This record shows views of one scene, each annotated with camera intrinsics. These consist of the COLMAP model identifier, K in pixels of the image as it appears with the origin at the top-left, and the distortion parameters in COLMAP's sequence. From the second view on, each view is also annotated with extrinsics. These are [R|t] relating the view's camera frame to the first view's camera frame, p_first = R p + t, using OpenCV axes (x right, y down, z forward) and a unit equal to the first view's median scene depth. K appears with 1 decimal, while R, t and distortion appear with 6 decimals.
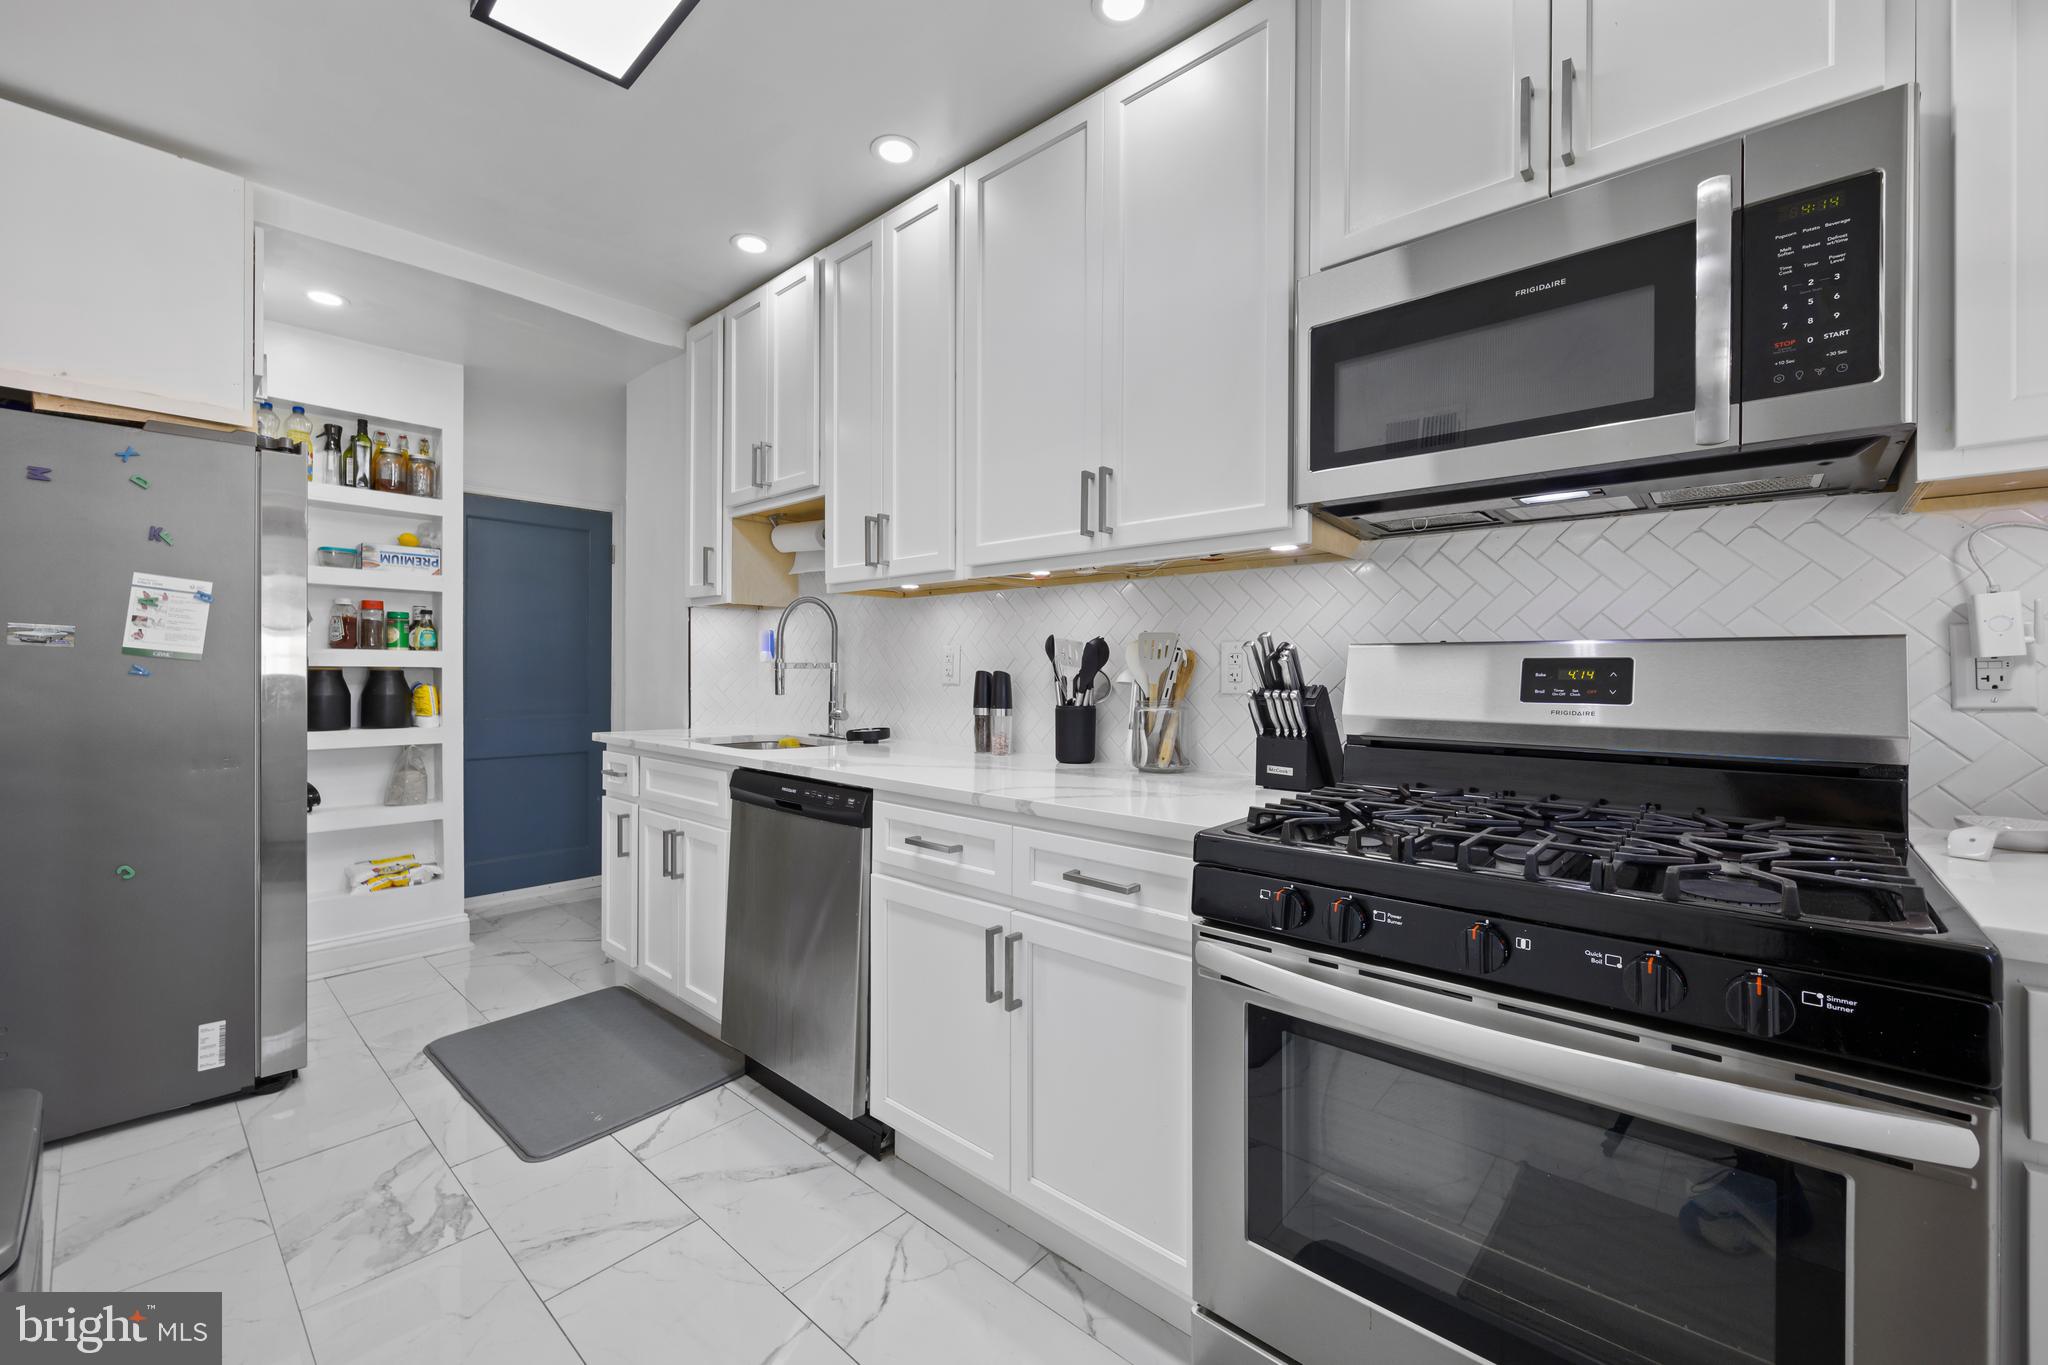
lens RADIAL K [[813.6, 0, 1020.5], [0, 813.6, 672.7], [0, 0, 1]] dist [-0.004454, 0.000250]
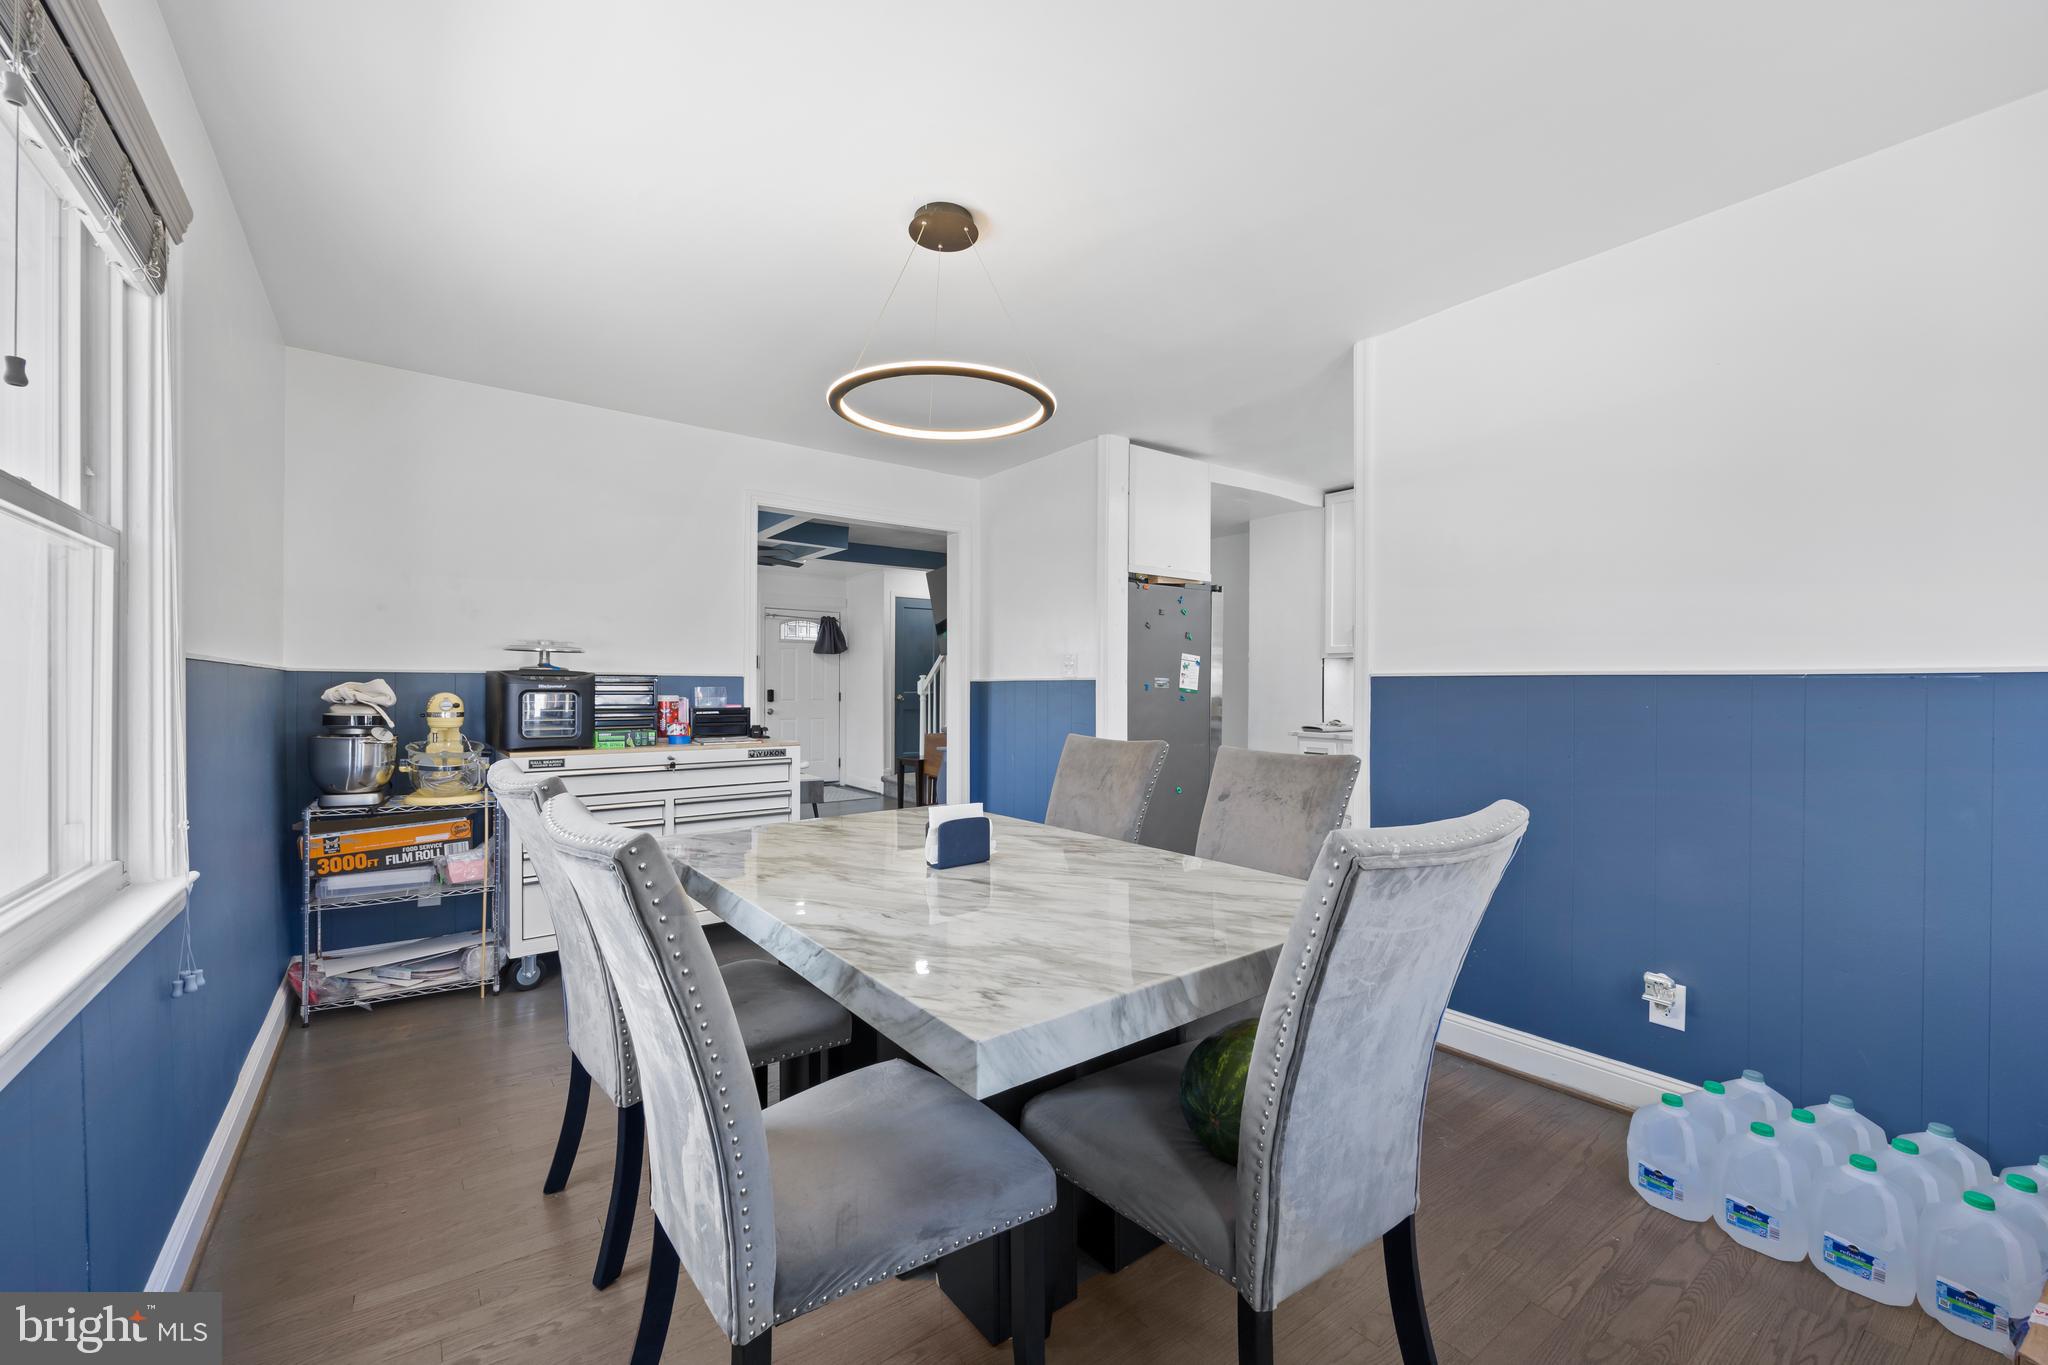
lens RADIAL K [[813.6, 0, 1013.0], [0, 813.6, 688.0], [0, 0, 1]] dist [-0.004454, 0.000250]
pose [[0.978327, -0.000574, -0.207065, -0.952161], [0.000721, 1.000000, 0.000636, -0.028080], [0.207064, -0.000772, 0.978327, -1.092257]]
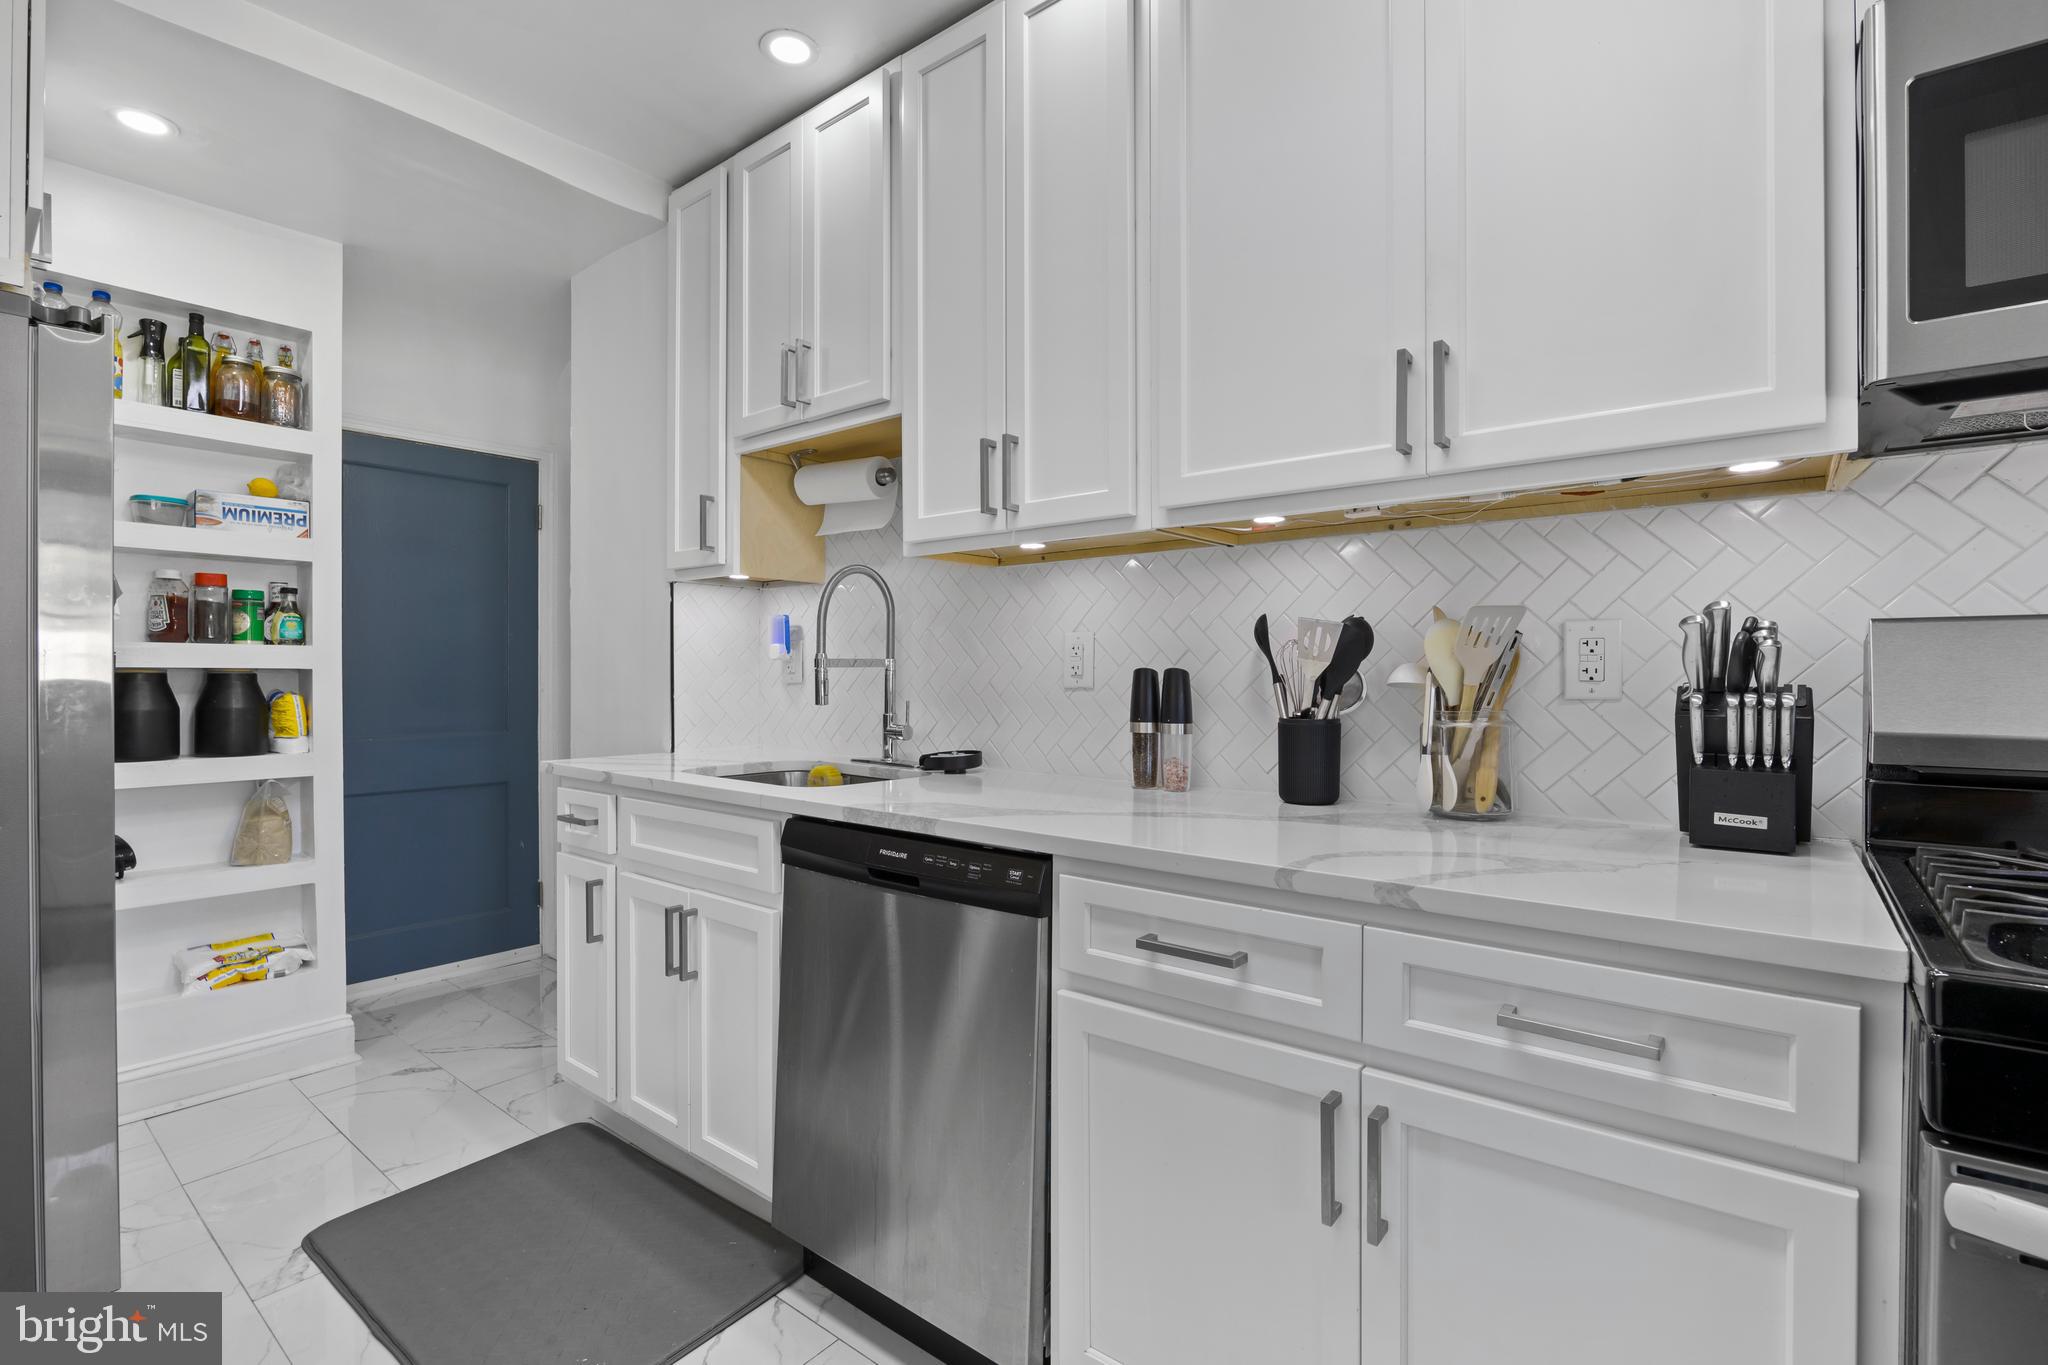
lens RADIAL K [[933.0, 0, 1025.0], [0, 933.0, 675.9], [0, 0, 1]] dist [-0.016176, 0.001892]
pose [[0.998328, -0.004803, 0.057600, -0.200880], [0.004793, 0.999988, 0.000298, 0.003547], [-0.057601, -0.000021, 0.998340, 0.230949]]
